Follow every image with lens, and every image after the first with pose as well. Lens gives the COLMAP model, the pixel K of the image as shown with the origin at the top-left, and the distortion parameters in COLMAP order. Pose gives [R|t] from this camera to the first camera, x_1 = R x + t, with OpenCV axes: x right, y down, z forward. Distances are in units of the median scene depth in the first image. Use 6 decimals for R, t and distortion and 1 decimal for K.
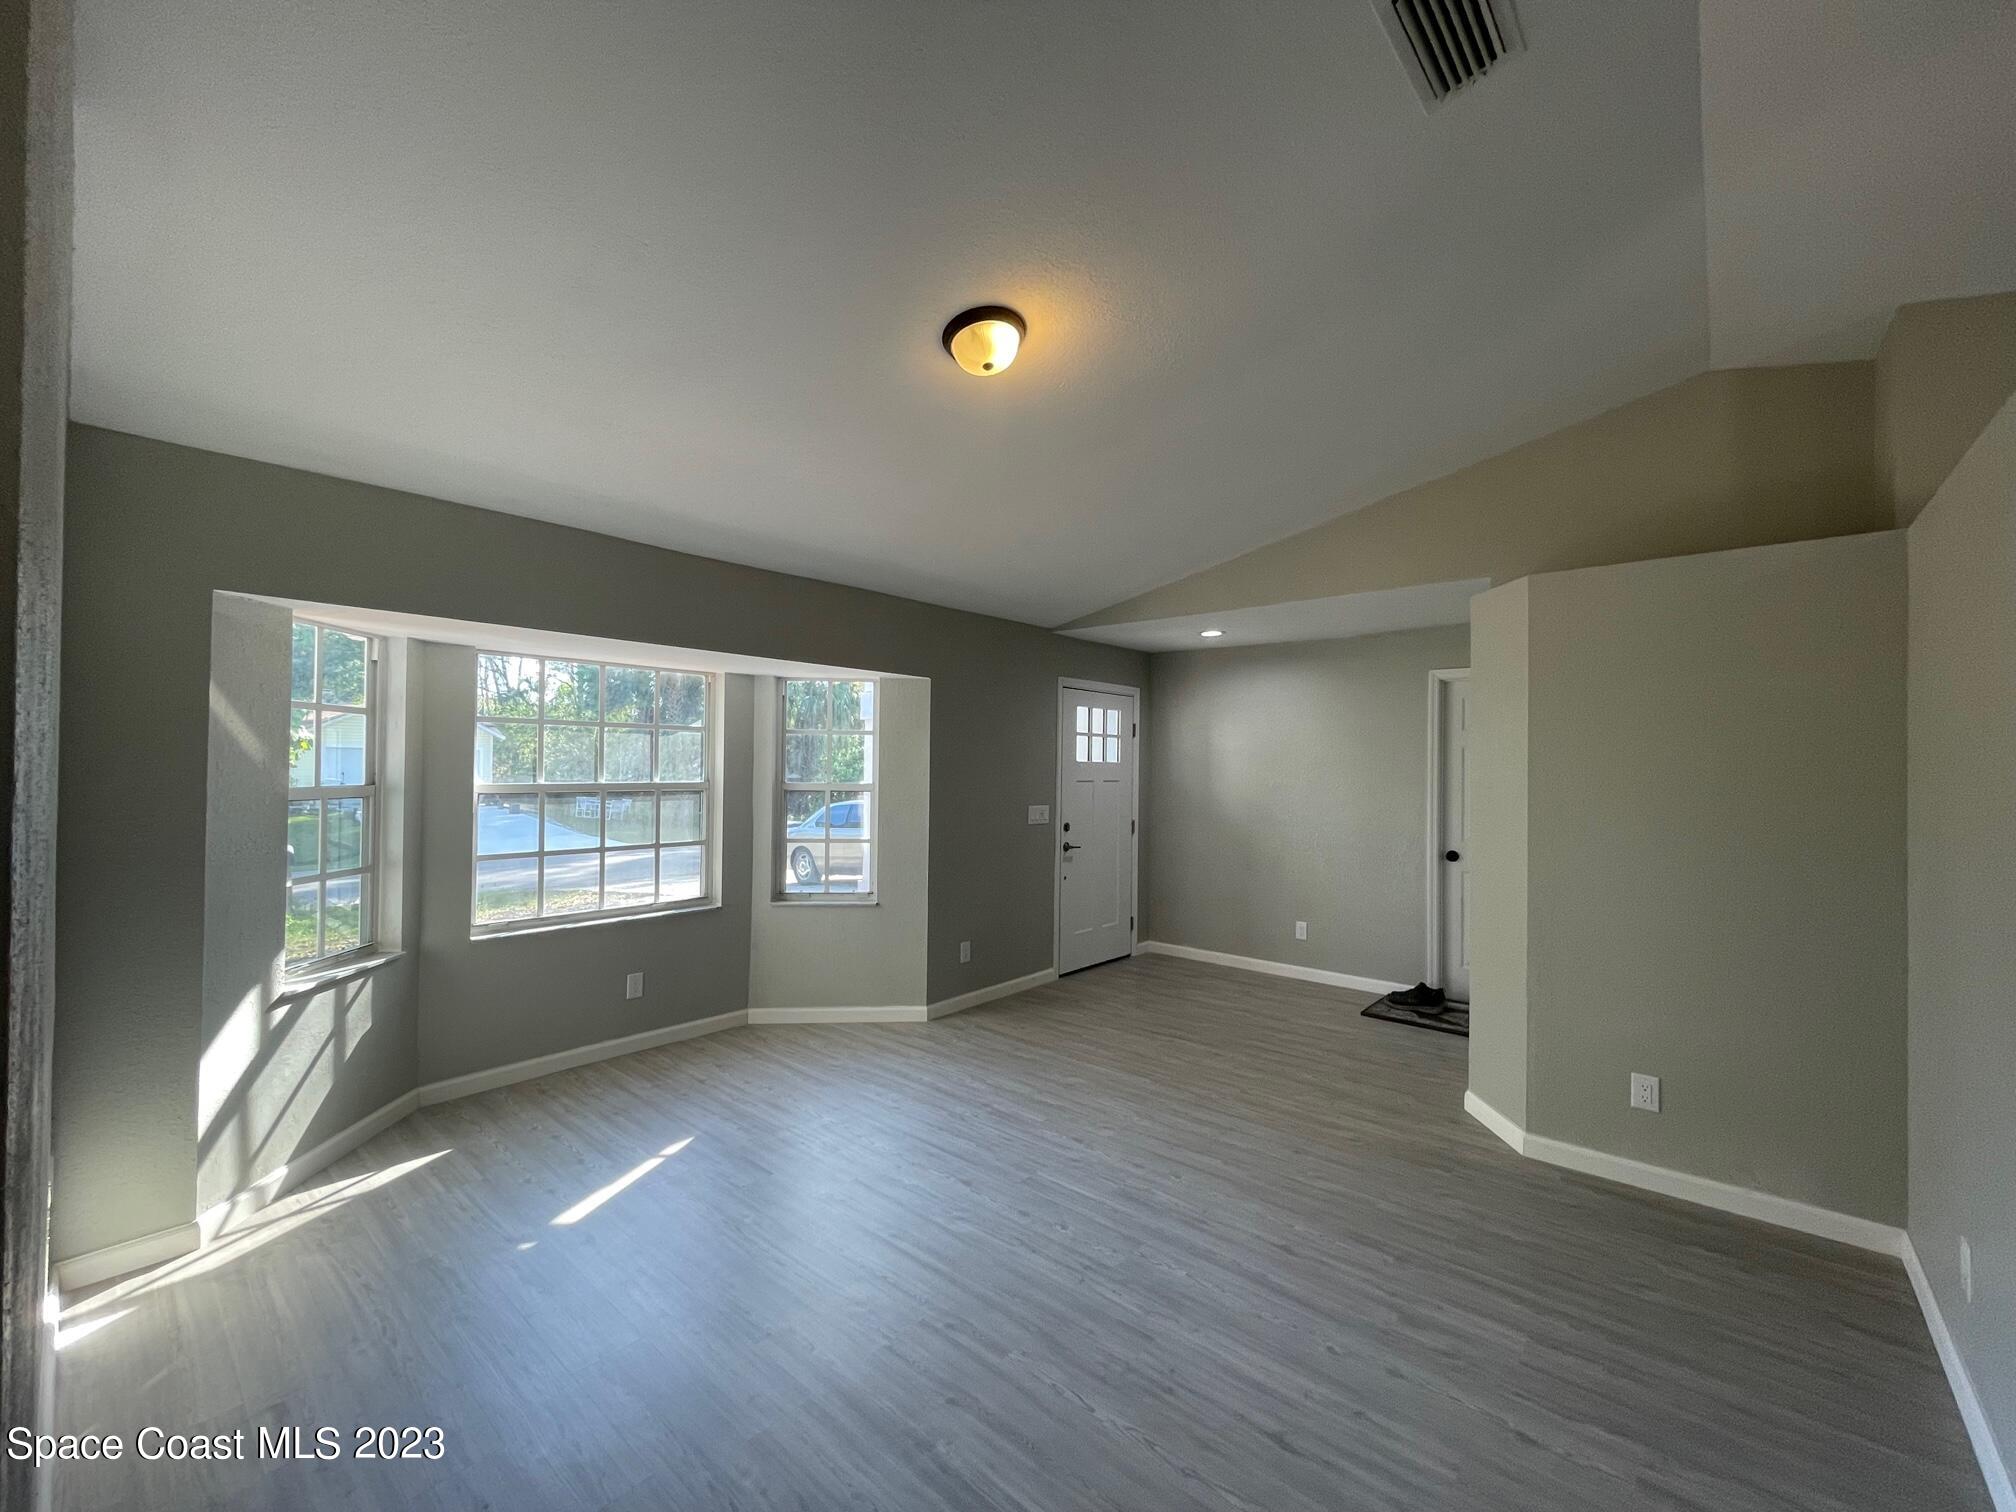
lens RADIAL K [[816.6, 0, 1001.9], [0, 816.6, 760.3], [0, 0, 1]] dist [-0.006099, 0.000792]
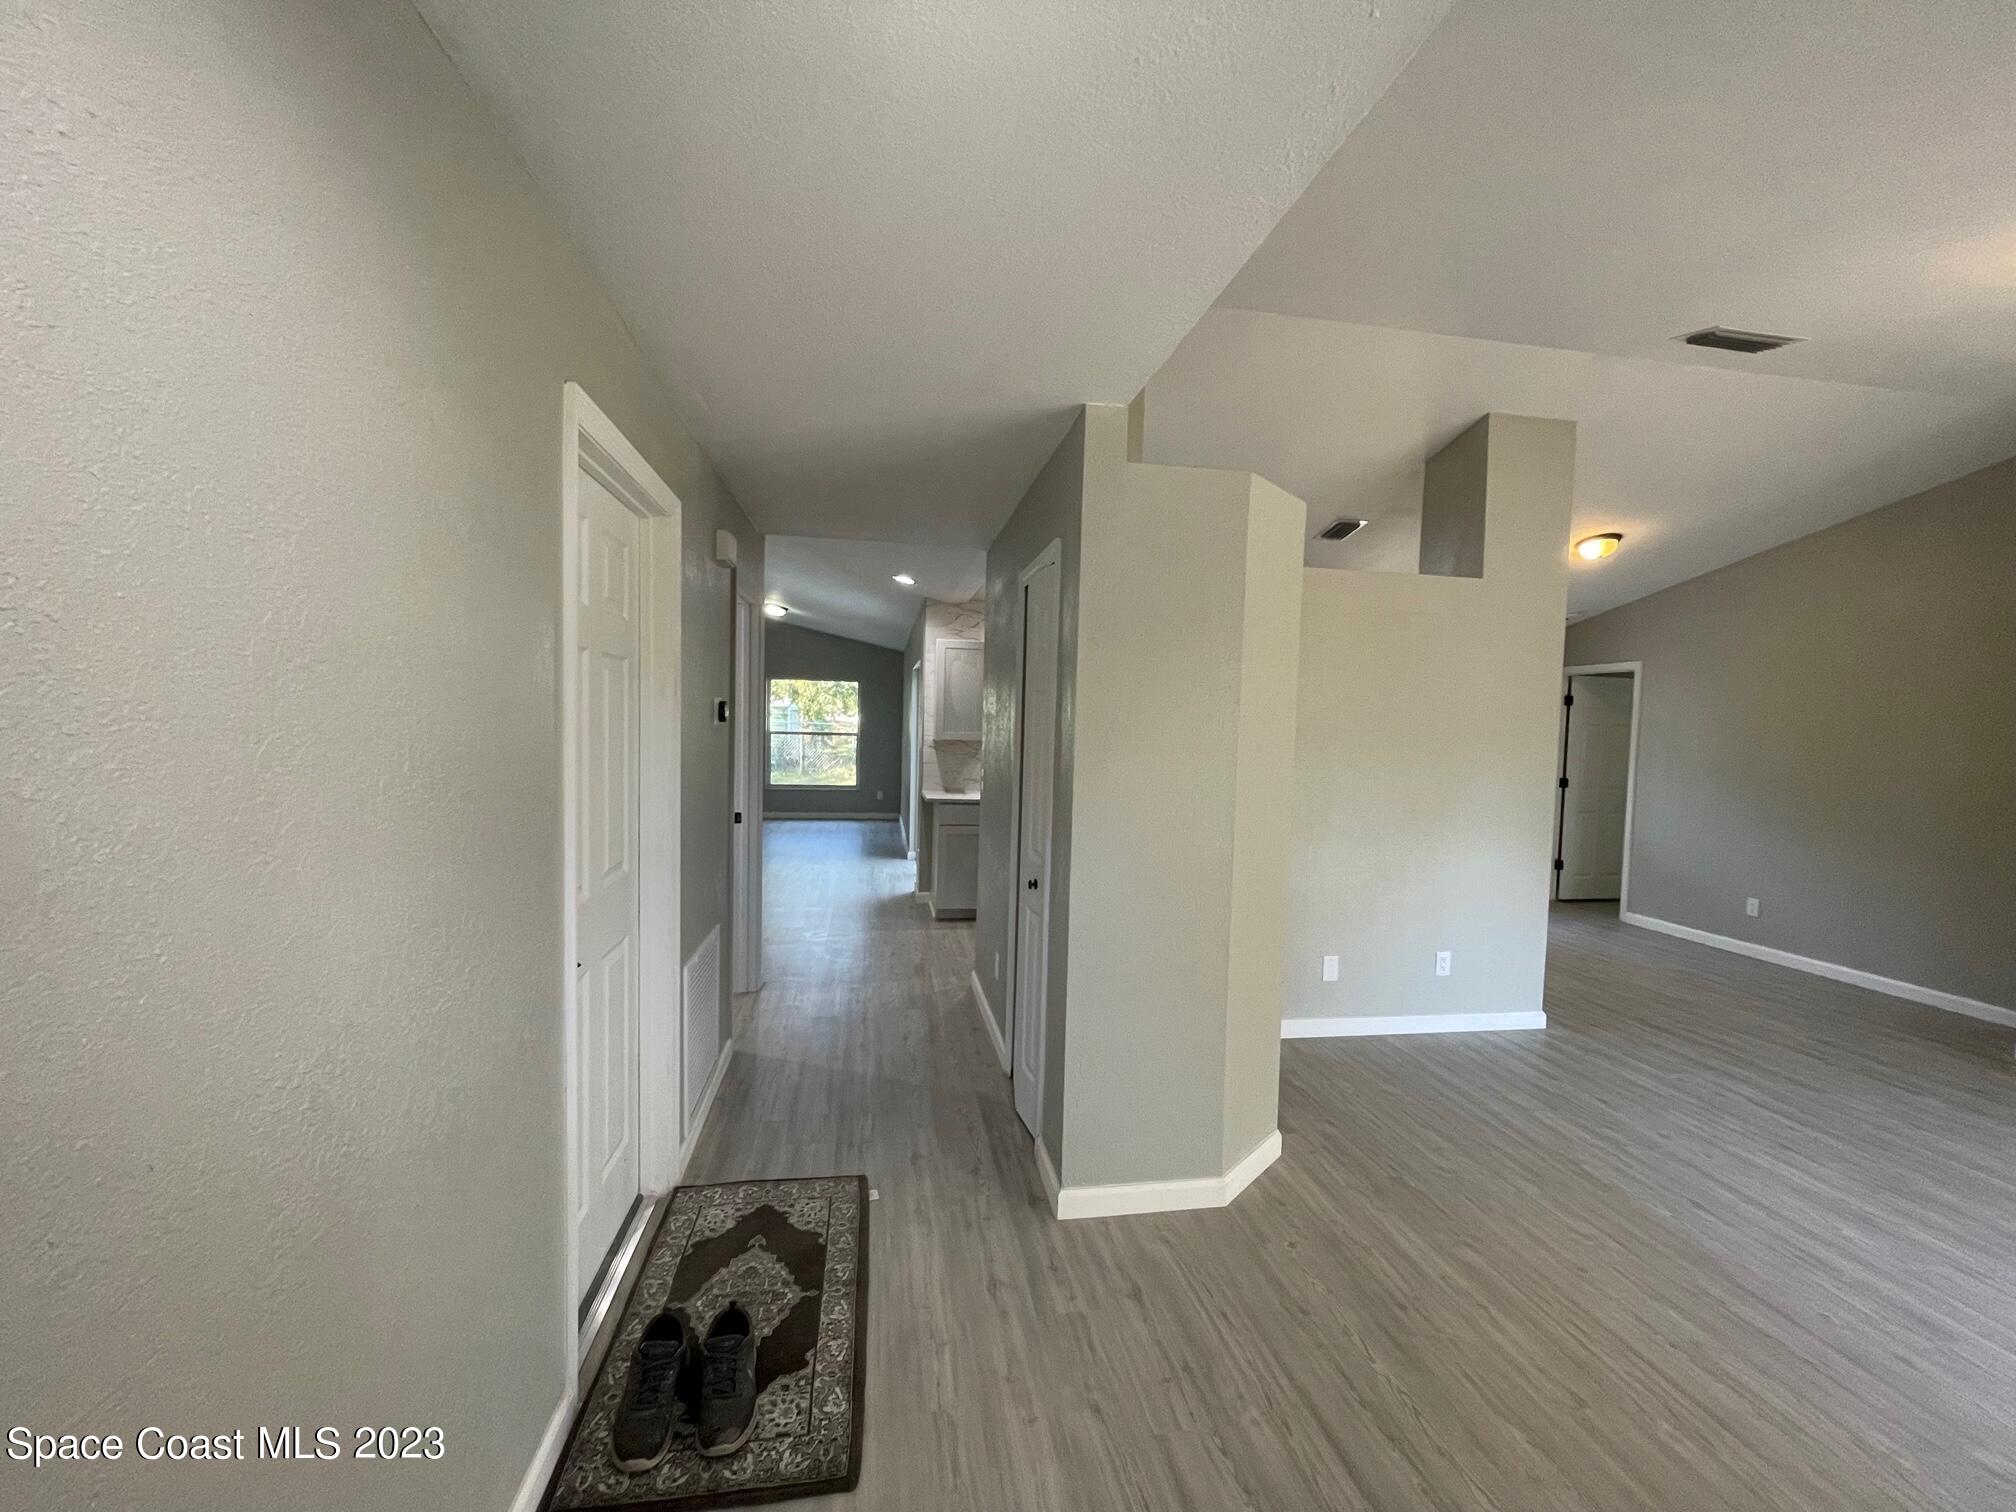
lens RADIAL K [[816.6, 0, 1001.9], [0, 816.6, 760.3], [0, 0, 1]] dist [-0.006099, 0.000792]
pose [[-0.770463, -0.063517, 0.634312, 0.230606], [-0.036464, 0.997786, 0.055623, 0.006453], [-0.636441, 0.019726, -0.771073, 1.312072]]
